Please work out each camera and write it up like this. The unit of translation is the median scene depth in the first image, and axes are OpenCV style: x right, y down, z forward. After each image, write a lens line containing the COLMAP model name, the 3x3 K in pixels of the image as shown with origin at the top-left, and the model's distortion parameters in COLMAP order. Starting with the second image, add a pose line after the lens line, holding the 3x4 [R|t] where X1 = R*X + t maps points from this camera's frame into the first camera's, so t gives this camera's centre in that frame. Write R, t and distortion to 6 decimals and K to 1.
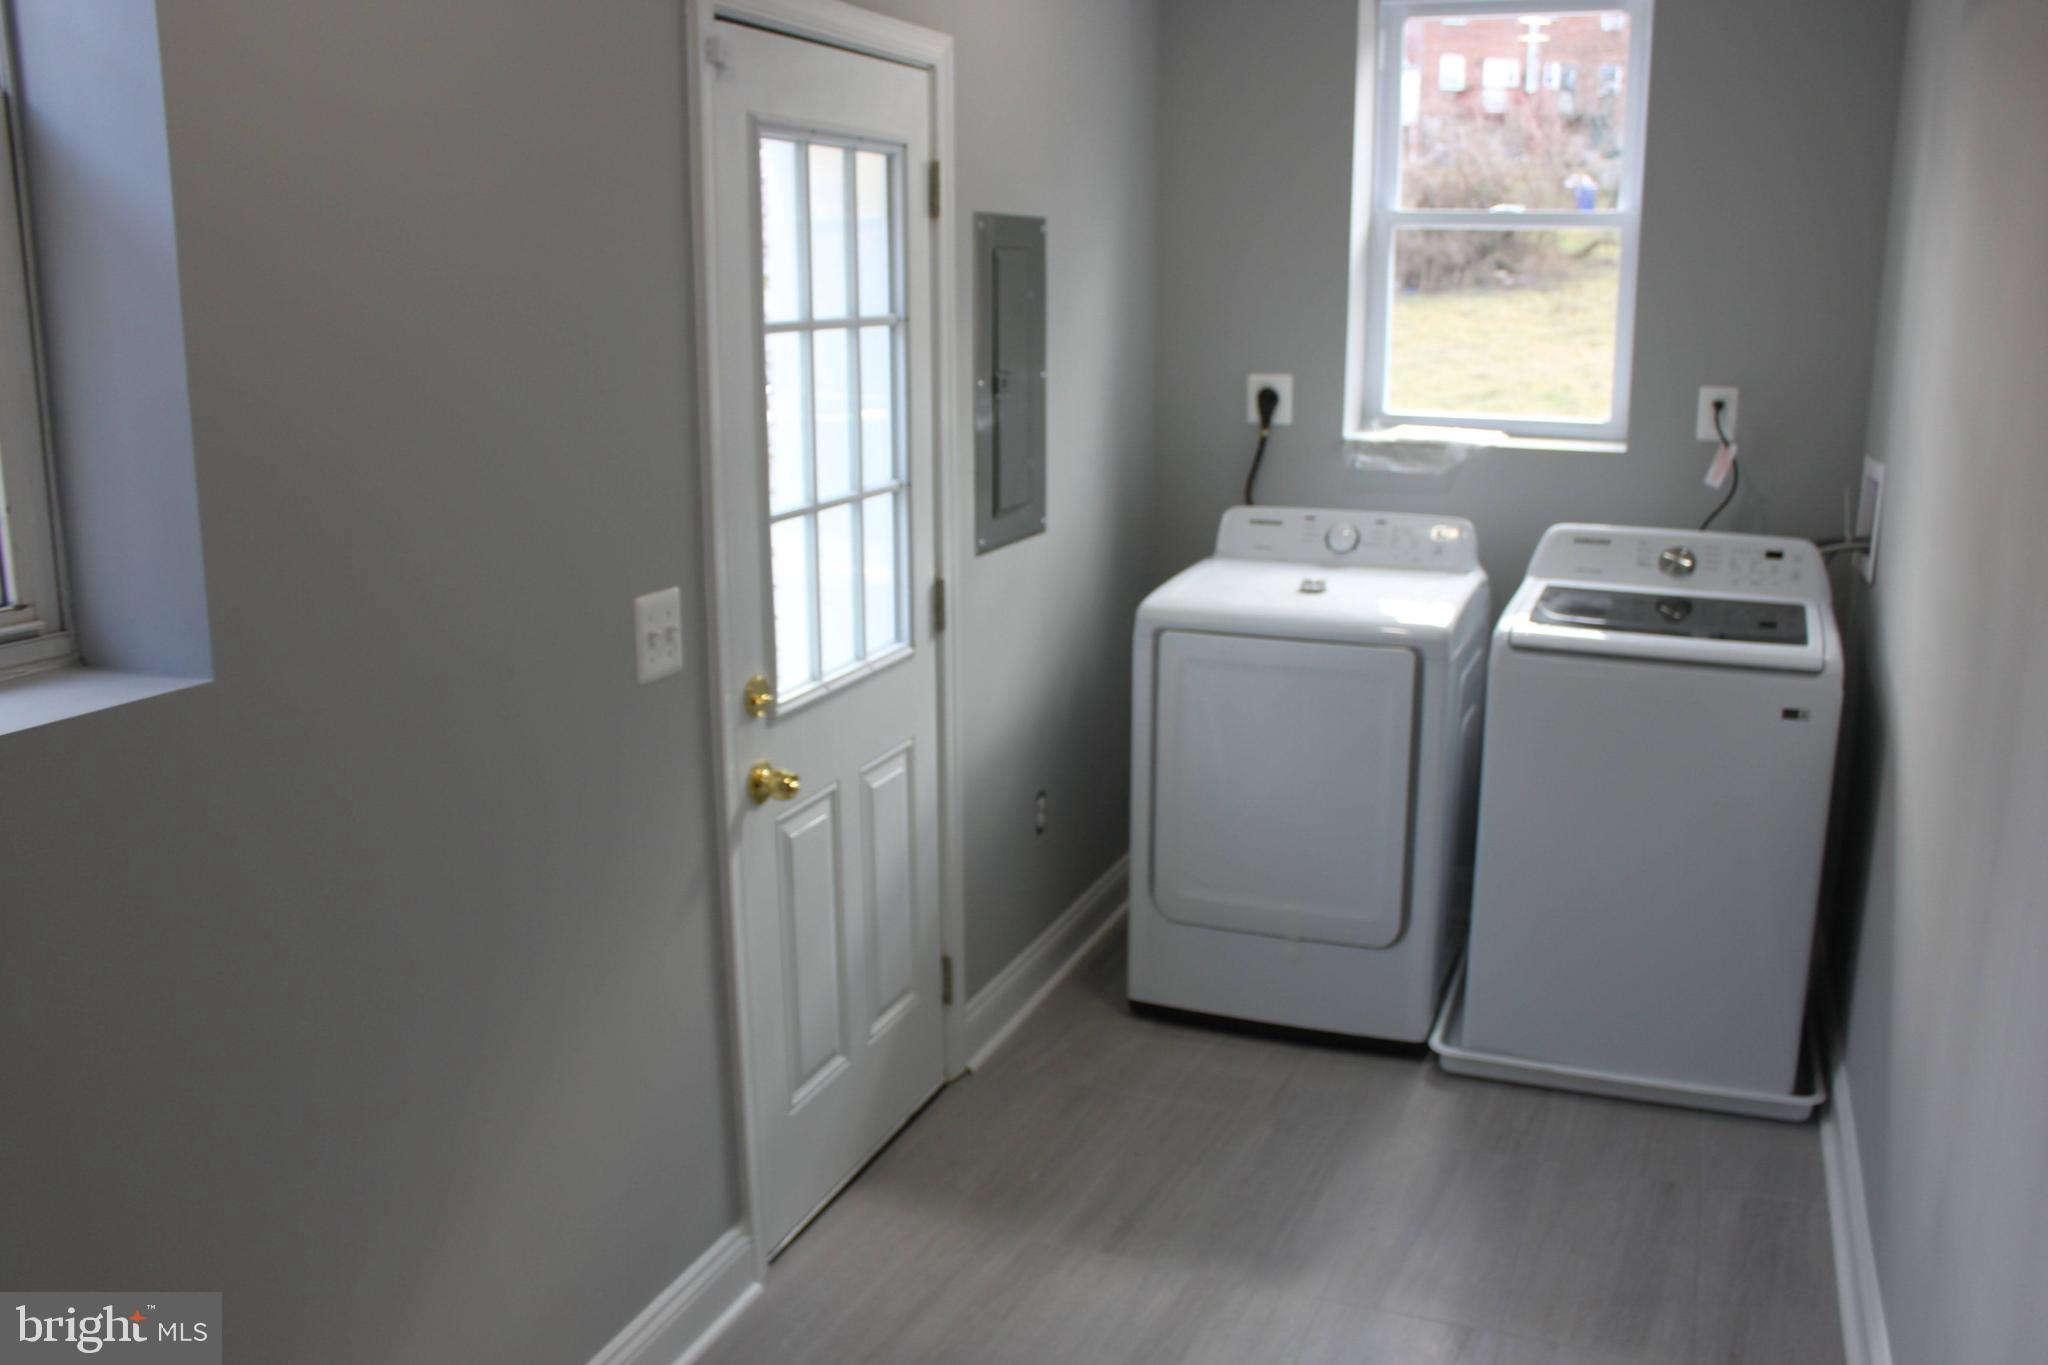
lens RADIAL K [[1769.9, 0, 1024.0], [0, 1769.9, 682.5], [0, 0, 1]] dist [-0.165223, 0.180989]
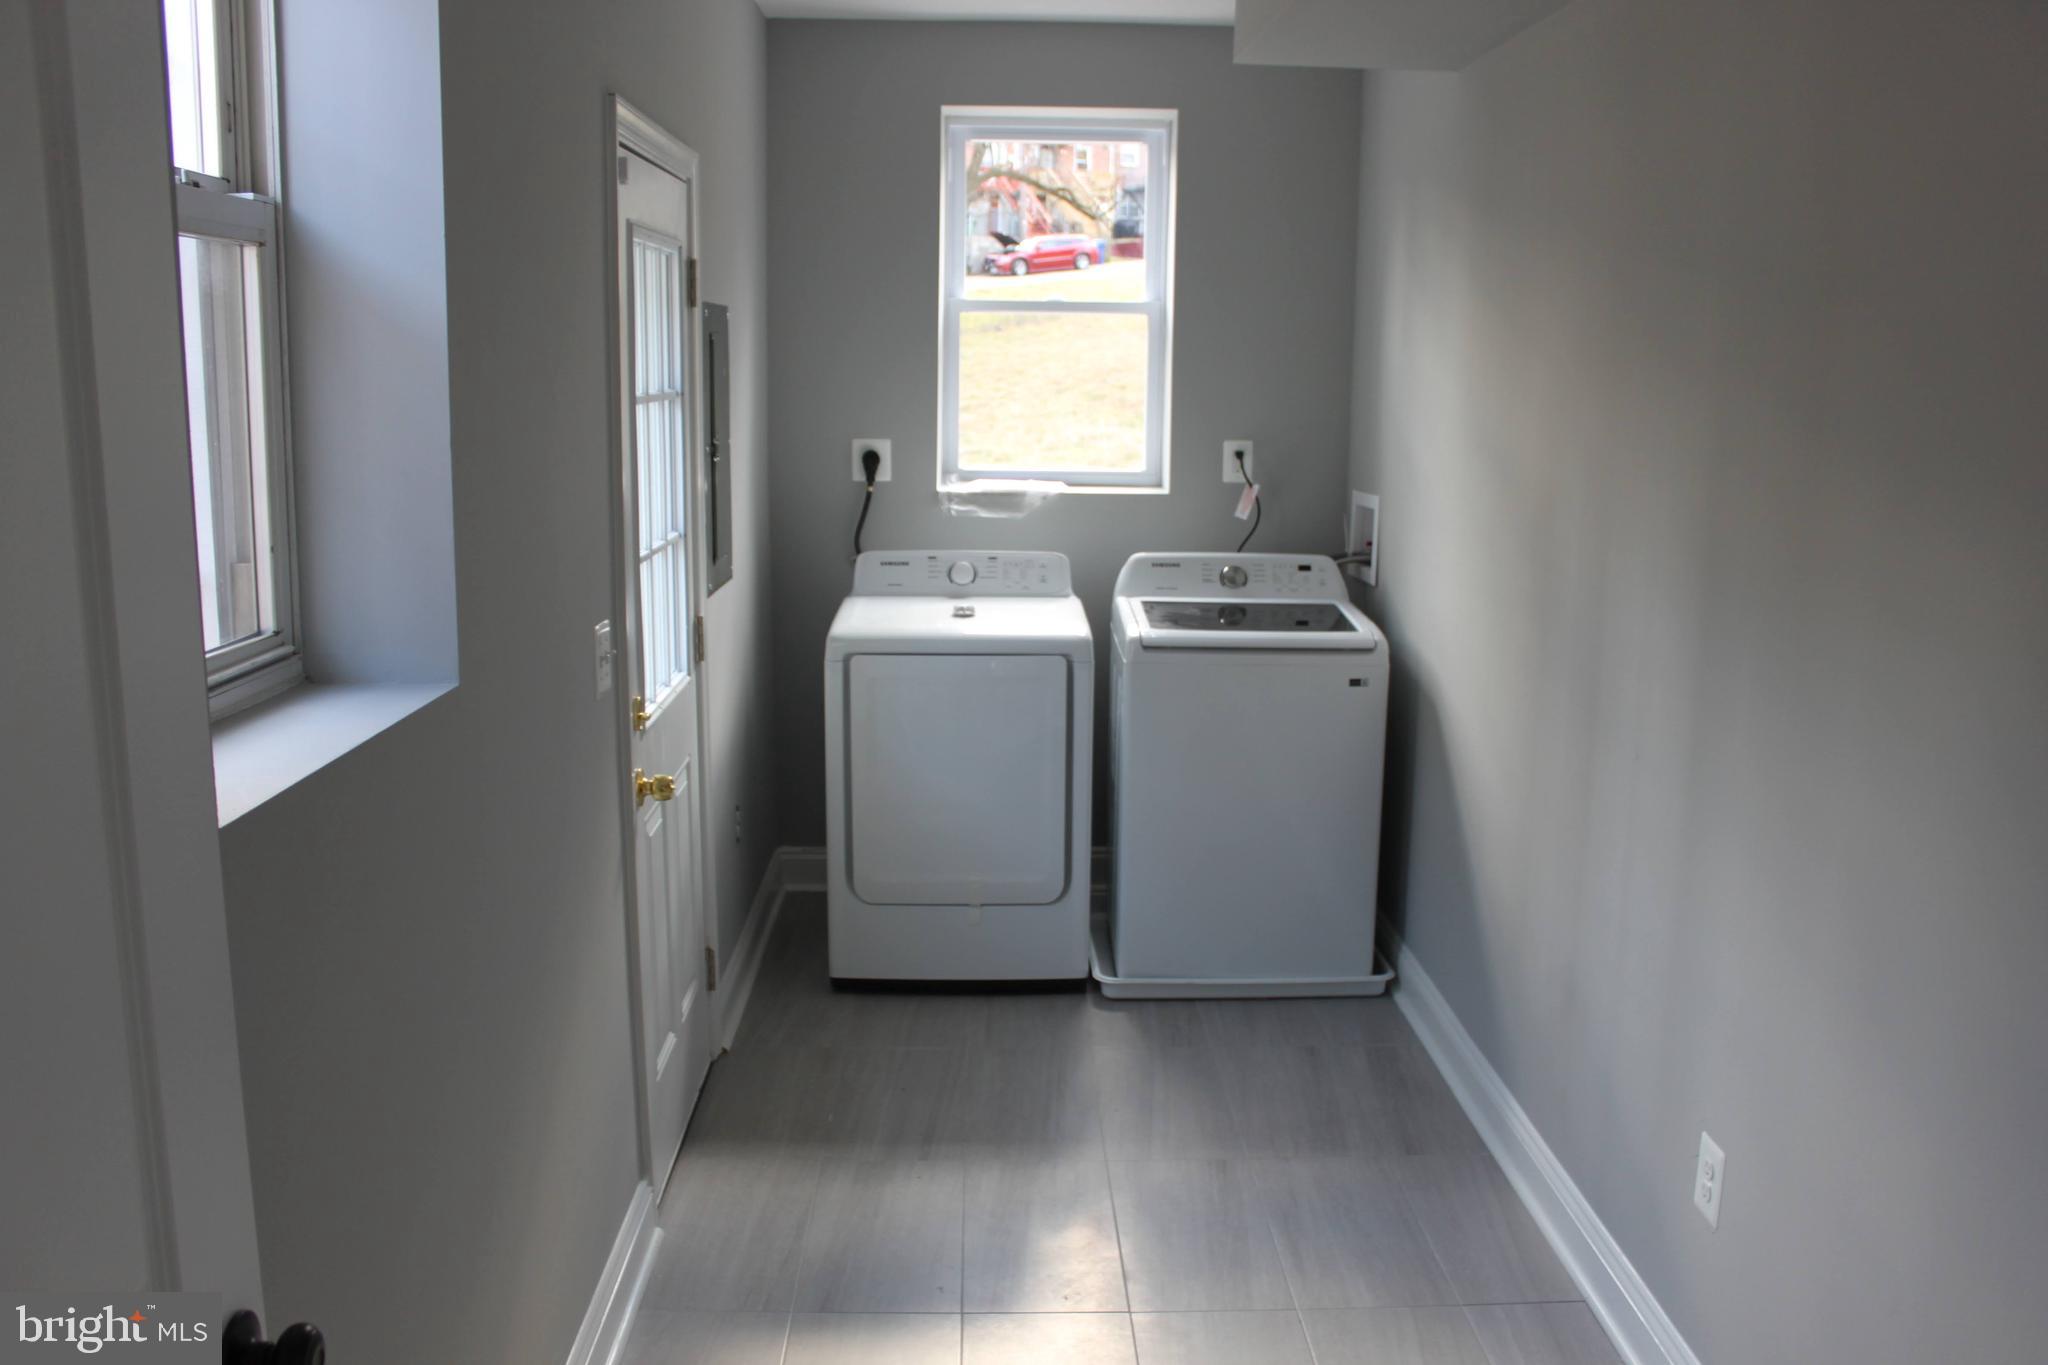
lens RADIAL K [[1769.9, 0, 1024.0], [0, 1769.9, 682.5], [0, 0, 1]] dist [-0.165223, 0.180989]
pose [[0.920079, -0.064081, 0.386456, -0.271271], [0.080082, 0.996464, -0.025429, 0.027954], [-0.383460, 0.054345, 0.921957, -0.128935]]
